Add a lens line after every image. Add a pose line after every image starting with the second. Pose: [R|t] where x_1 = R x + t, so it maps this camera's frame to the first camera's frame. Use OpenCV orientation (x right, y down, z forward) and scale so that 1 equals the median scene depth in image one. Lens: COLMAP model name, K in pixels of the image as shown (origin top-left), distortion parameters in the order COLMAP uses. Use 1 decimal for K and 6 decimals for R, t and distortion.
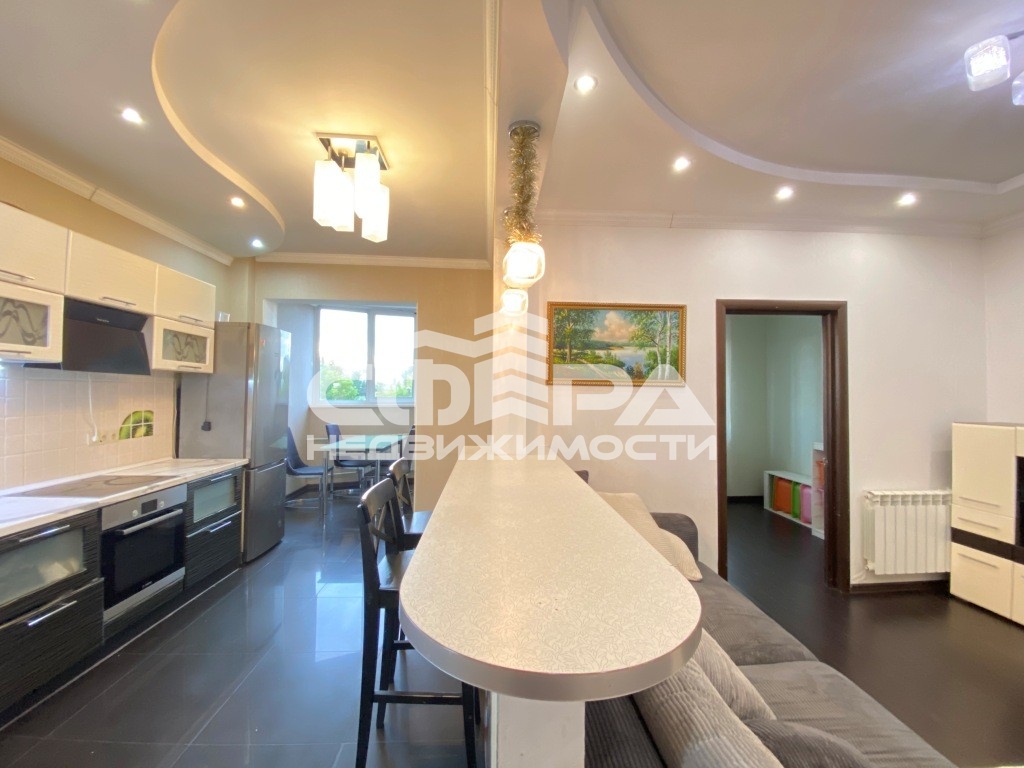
lens RADIAL K [[414.8, 0, 515.7], [0, 414.8, 383.8], [0, 0, 1]] dist [0.020747, -0.019681]
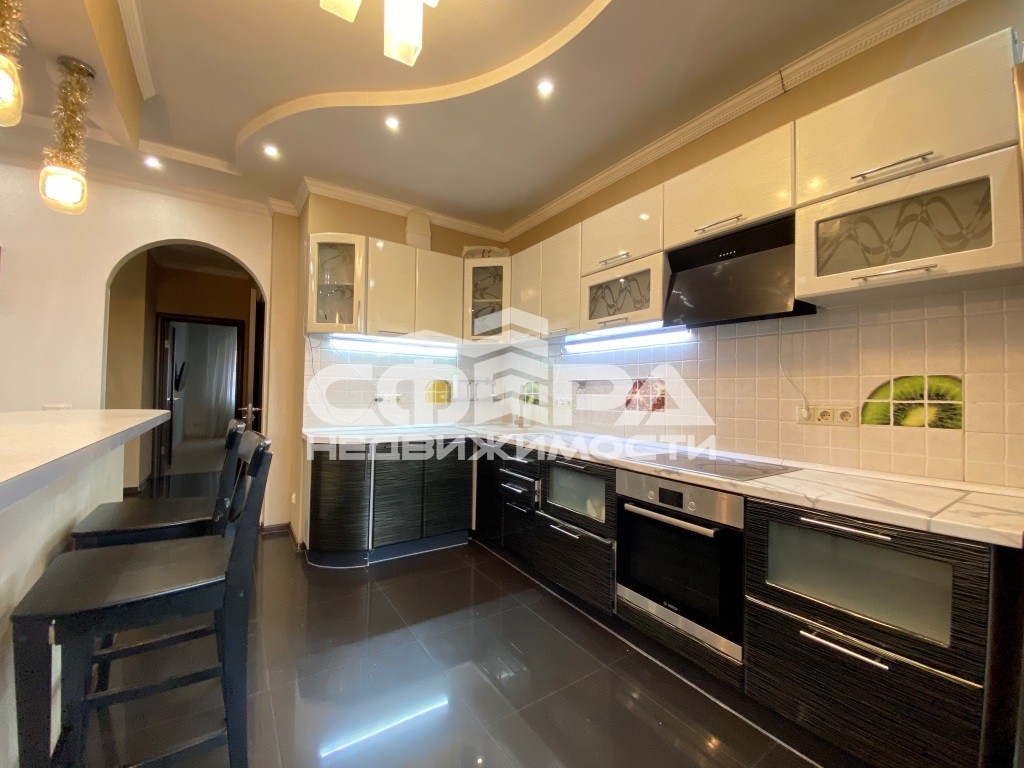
lens RADIAL K [[414.8, 0, 515.7], [0, 414.8, 383.8], [0, 0, 1]] dist [0.020747, -0.019681]
pose [[-0.858810, -0.039706, -0.510754, -0.217790], [-0.019178, 0.998785, -0.045399, 0.108822], [0.511936, -0.029194, -0.858528, 1.197289]]
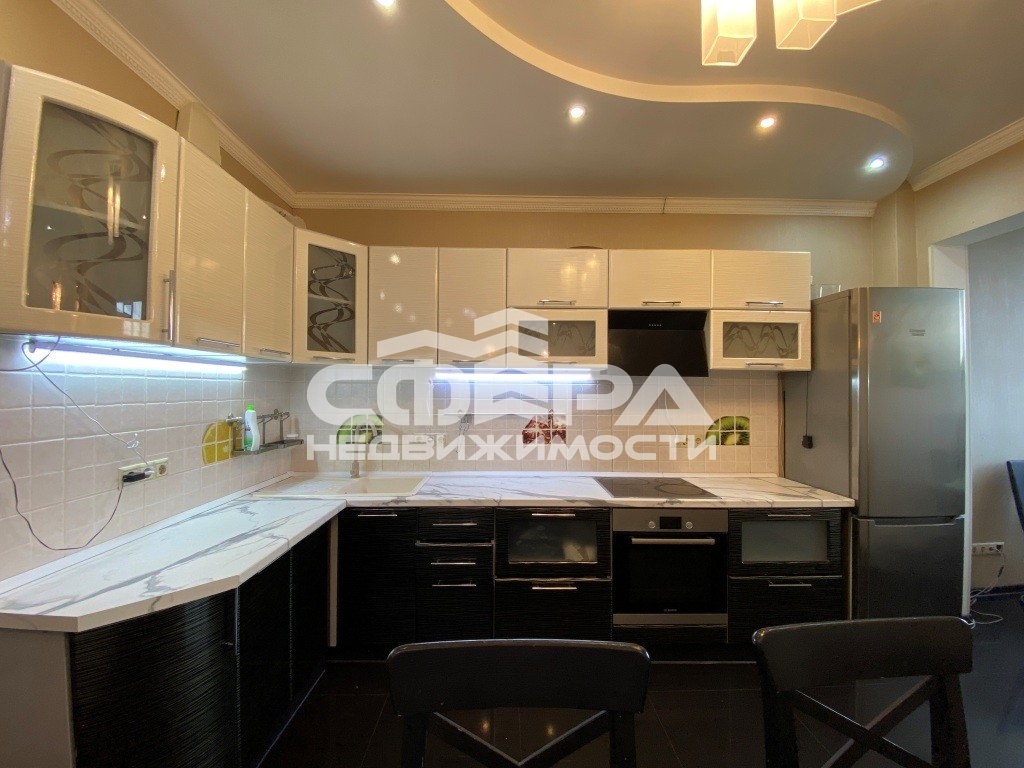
lens RADIAL K [[400.2, 0, 518.9], [0, 400.2, 387.6], [0, 0, 1]] dist [0.022154, -0.016799]
pose [[-0.033789, -0.024793, -0.999121, 0.000619], [0.013525, 0.999589, -0.025262, 0.017848], [0.999337, -0.014367, -0.033440, 0.568673]]
